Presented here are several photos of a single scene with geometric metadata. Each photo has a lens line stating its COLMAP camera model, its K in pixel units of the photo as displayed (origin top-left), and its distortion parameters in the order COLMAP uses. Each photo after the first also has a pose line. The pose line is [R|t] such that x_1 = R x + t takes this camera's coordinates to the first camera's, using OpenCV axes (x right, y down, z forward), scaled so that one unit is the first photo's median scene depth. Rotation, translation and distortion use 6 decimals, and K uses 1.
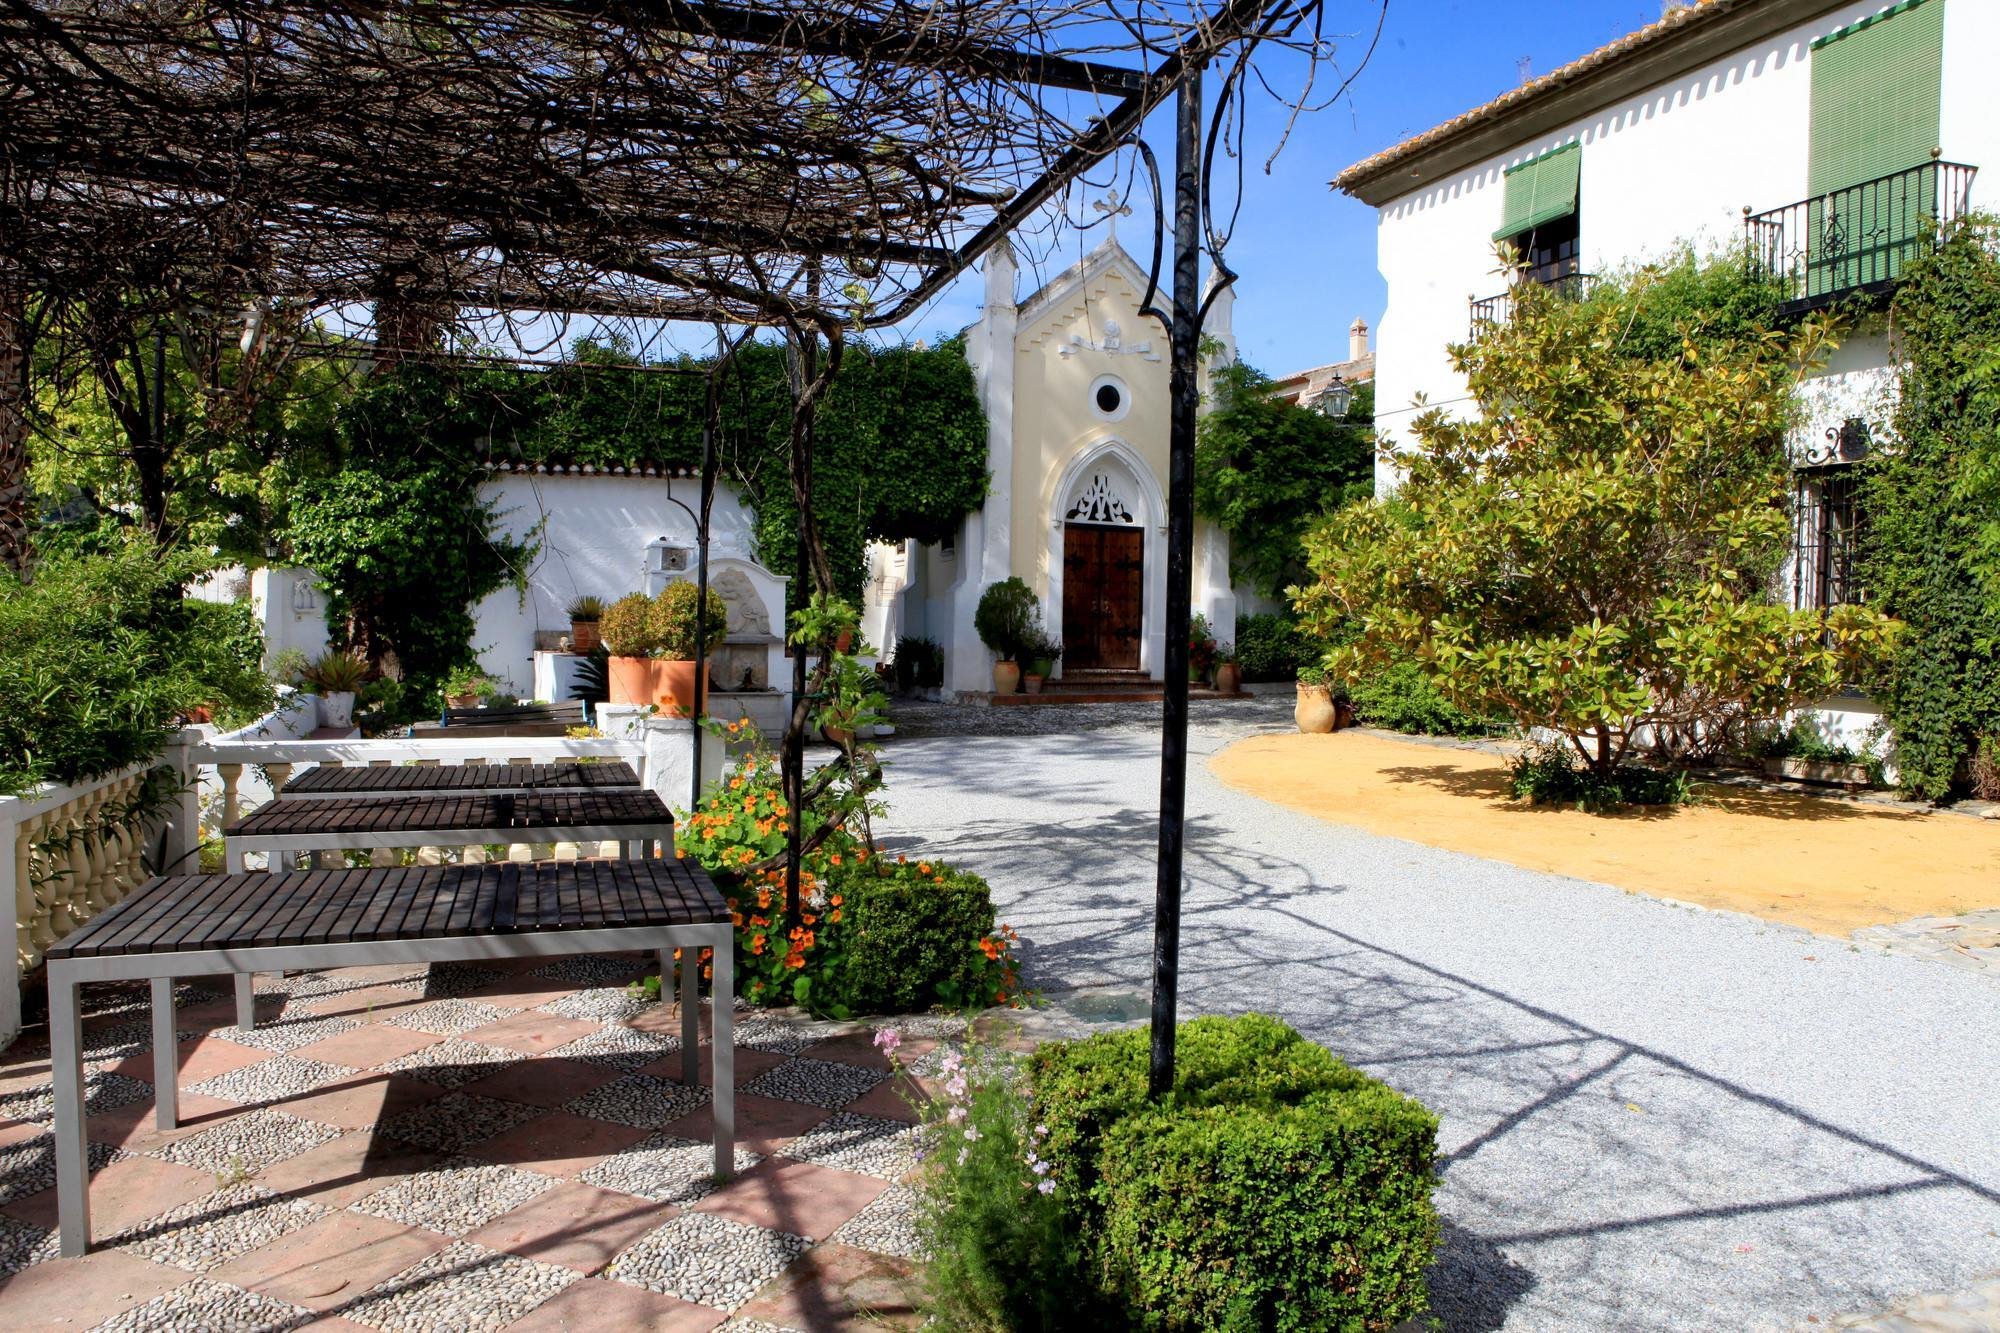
lens RADIAL K [[1363.4, 0, 1000.0], [0, 1363.4, 666.5], [0, 0, 1]] dist [-0.105948, 0.000061]
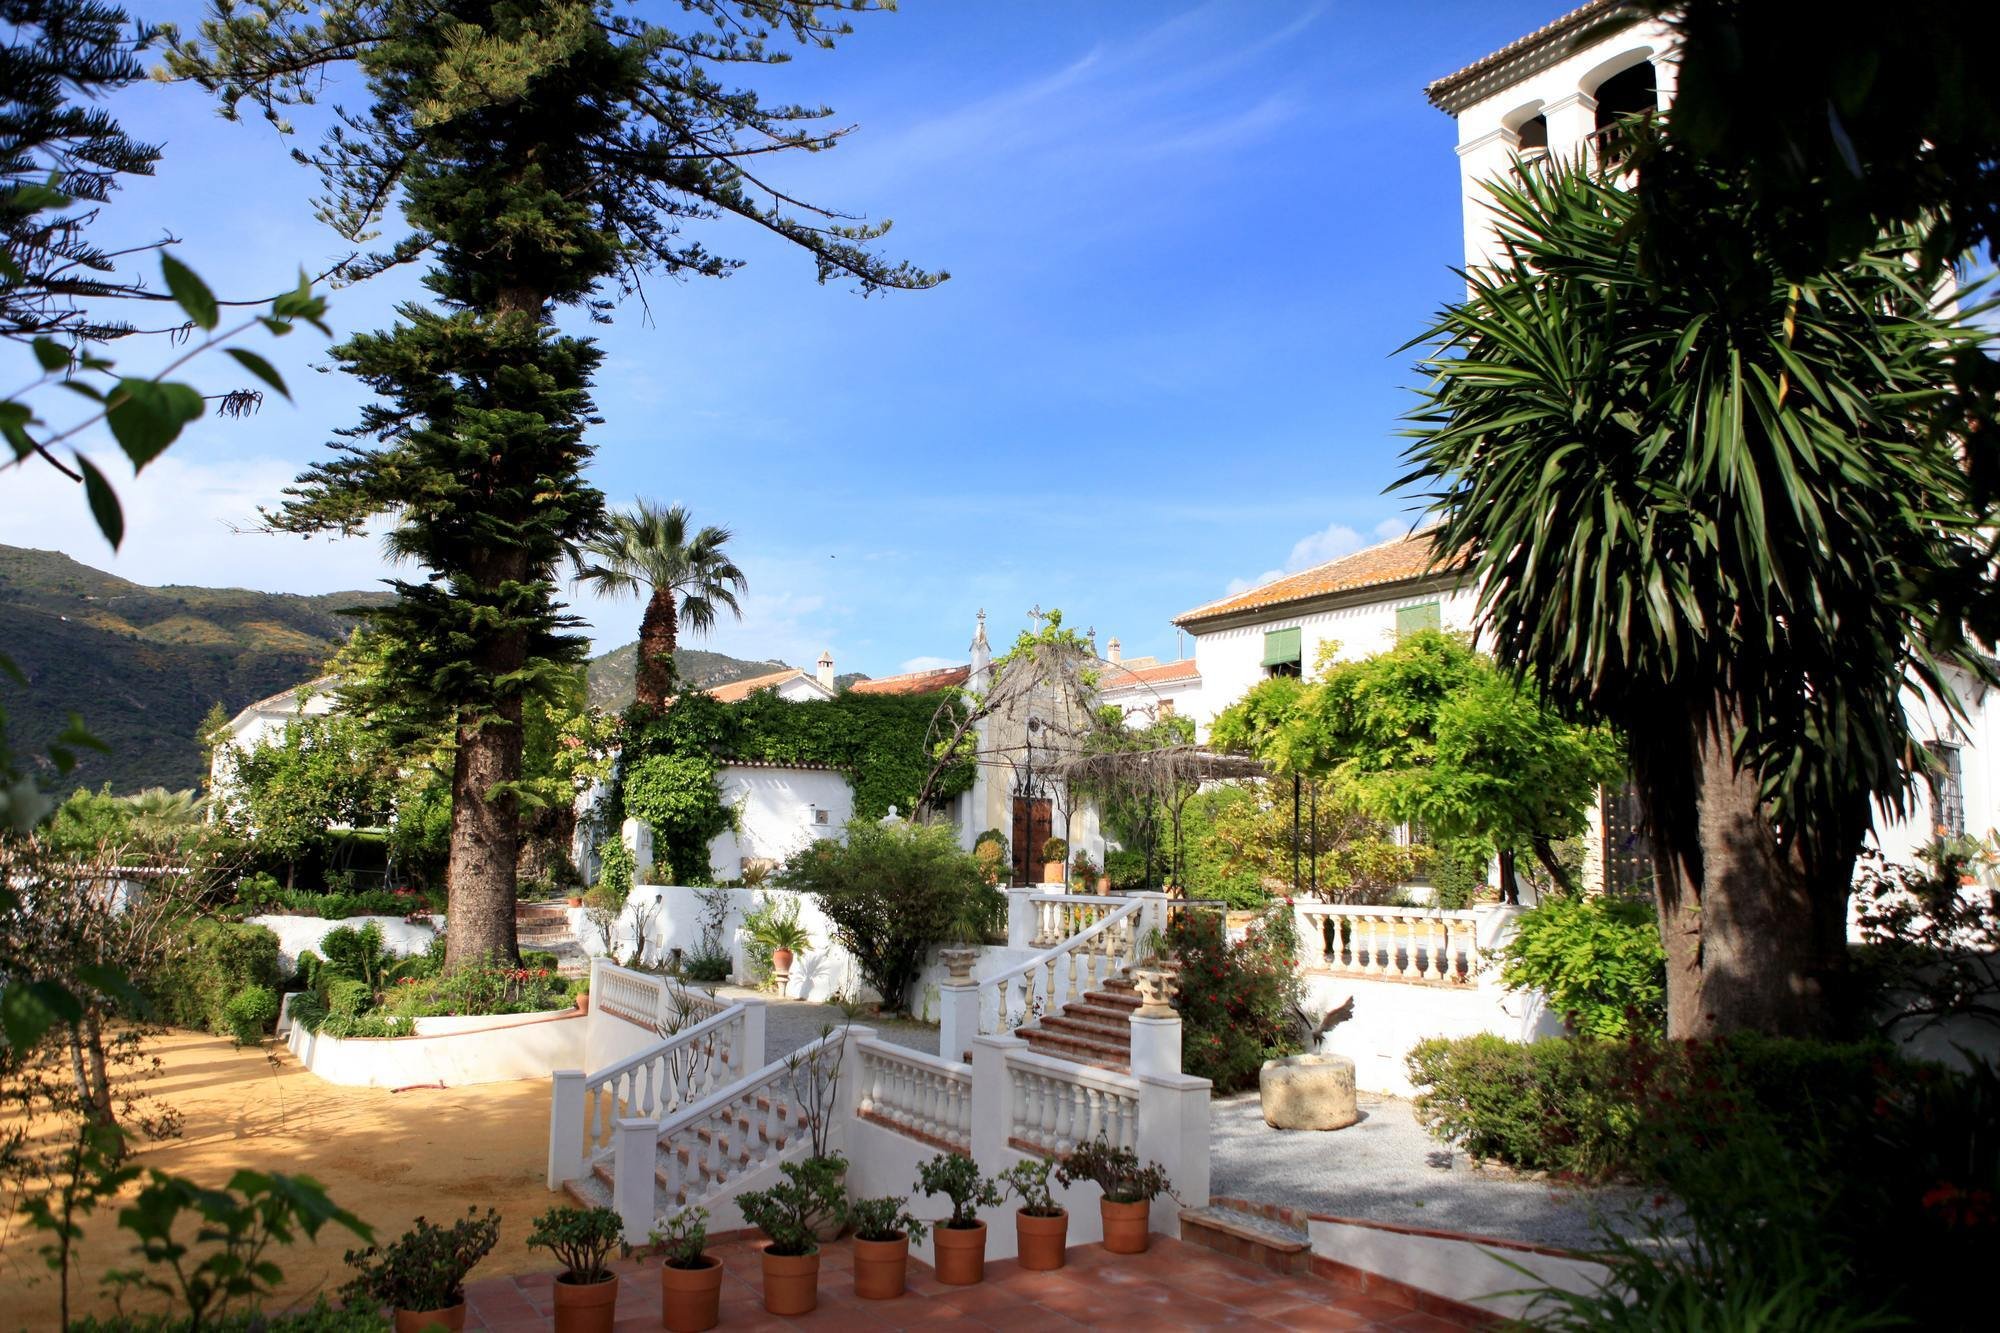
lens RADIAL K [[1363.4, 0, 1000.0], [0, 1363.4, 666.5], [0, 0, 1]] dist [-0.105948, 0.000061]
pose [[0.970541, 0.036081, 0.238219, -0.404536], [0.005529, 0.985128, -0.171733, 0.029735], [-0.240872, 0.167991, 0.955908, -0.707705]]
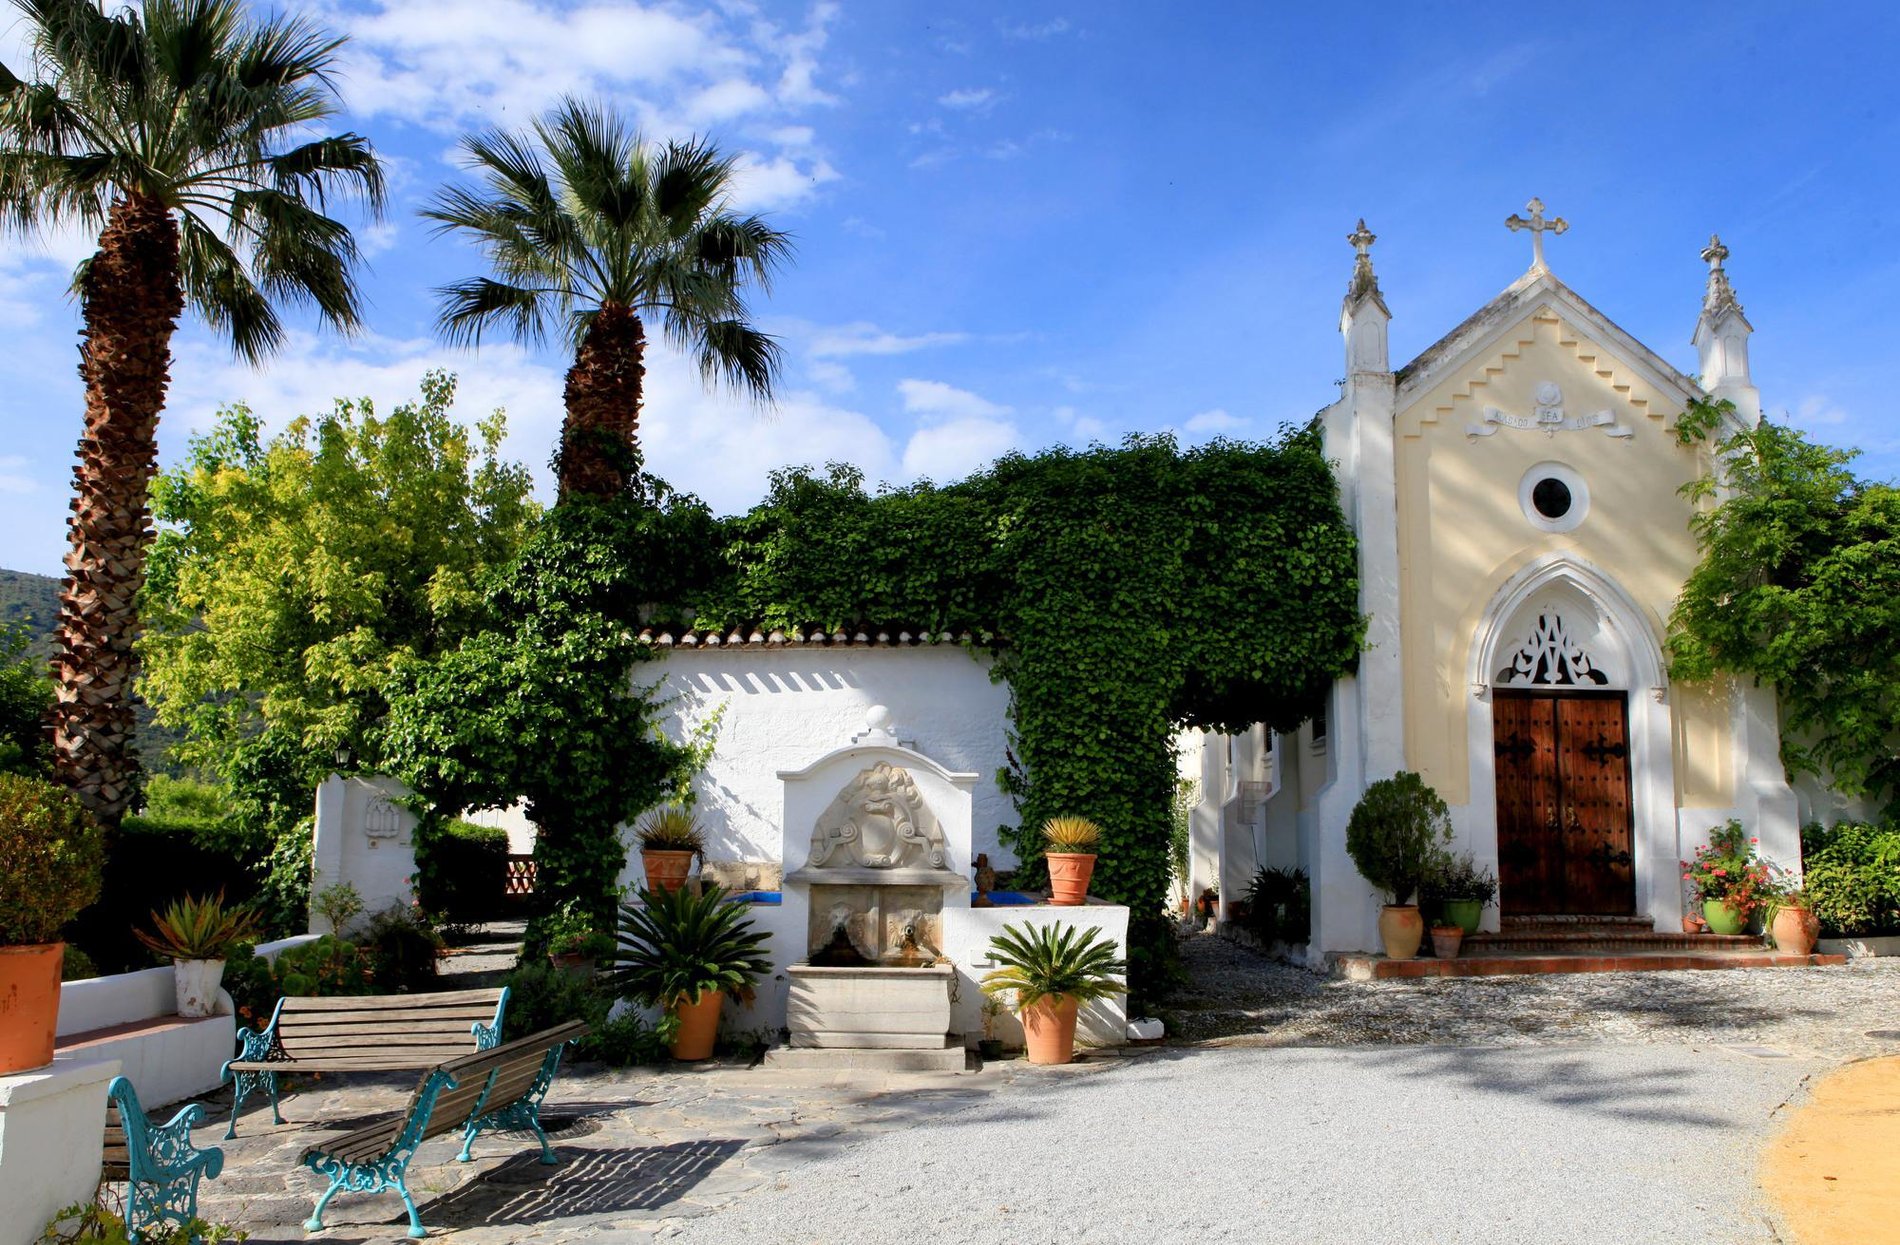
lens RADIAL K [[1377.3, 0, 949.2], [0, 1377.3, 662.2], [0, 0, 1]] dist [-0.120401, 0.101844]
pose [[0.926032, -0.058228, -0.372926, 0.051842], [-0.003809, 0.986537, -0.163496, -0.011609], [0.377425, 0.152823, 0.913343, 0.326882]]
